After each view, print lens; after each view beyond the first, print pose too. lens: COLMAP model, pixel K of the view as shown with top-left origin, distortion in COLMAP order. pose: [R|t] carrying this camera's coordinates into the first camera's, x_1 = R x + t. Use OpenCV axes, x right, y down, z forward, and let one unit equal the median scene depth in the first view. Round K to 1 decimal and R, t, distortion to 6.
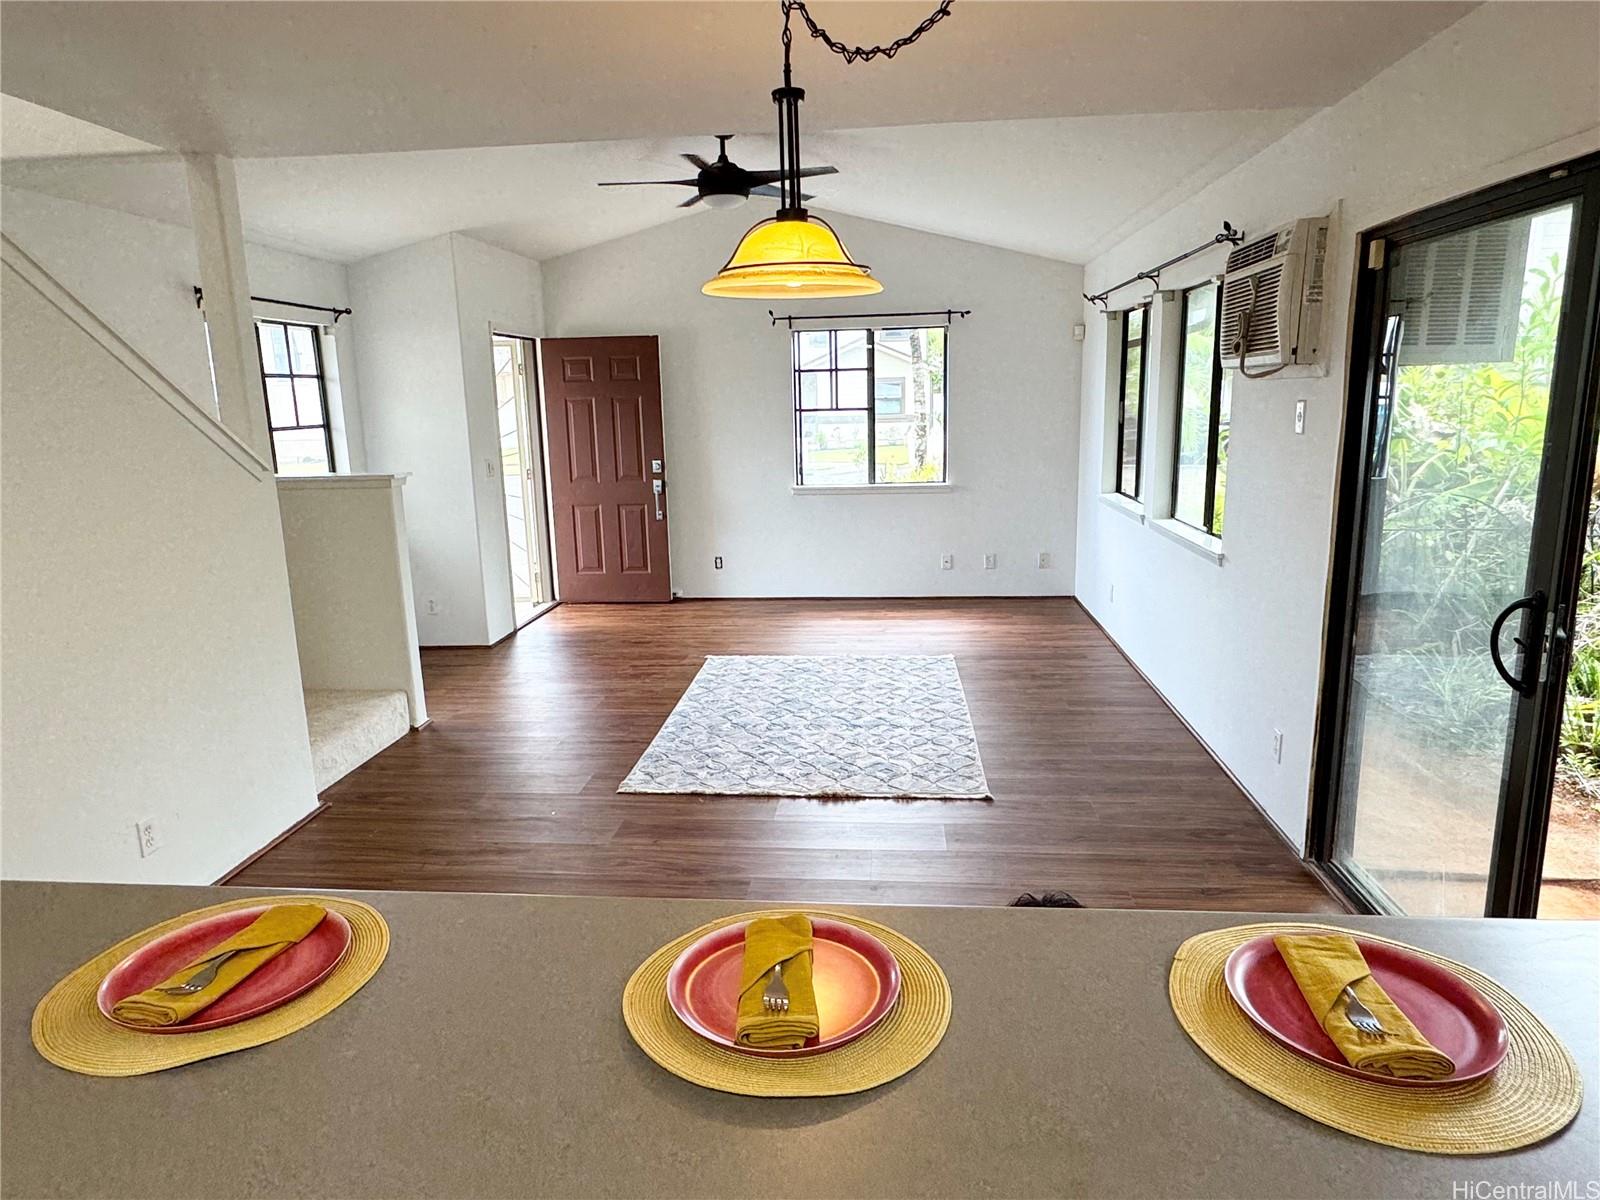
lens RADIAL K [[974.5, 0, 799.0], [0, 974.5, 603.2], [0, 0, 1]] dist [-0.002033, -0.000187]
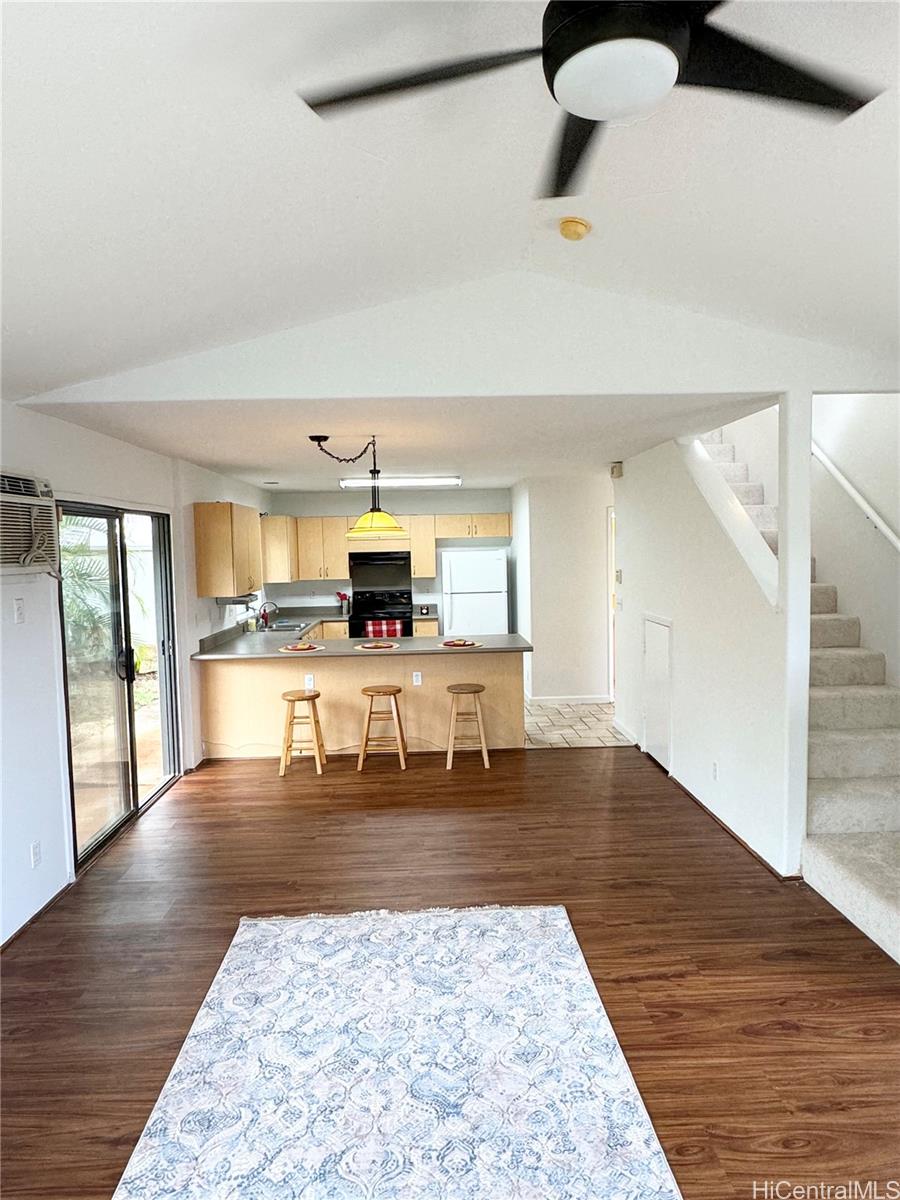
lens RADIAL K [[730.9, 0, 450.0], [0, 730.9, 597.2], [0, 0, 1]] dist [-0.002033, -0.000187]
pose [[-0.990163, 0.056013, -0.128218, 0.032804], [0.018589, 0.960913, 0.276227, -0.347448], [0.138679, 0.271126, -0.952501, 1.474462]]
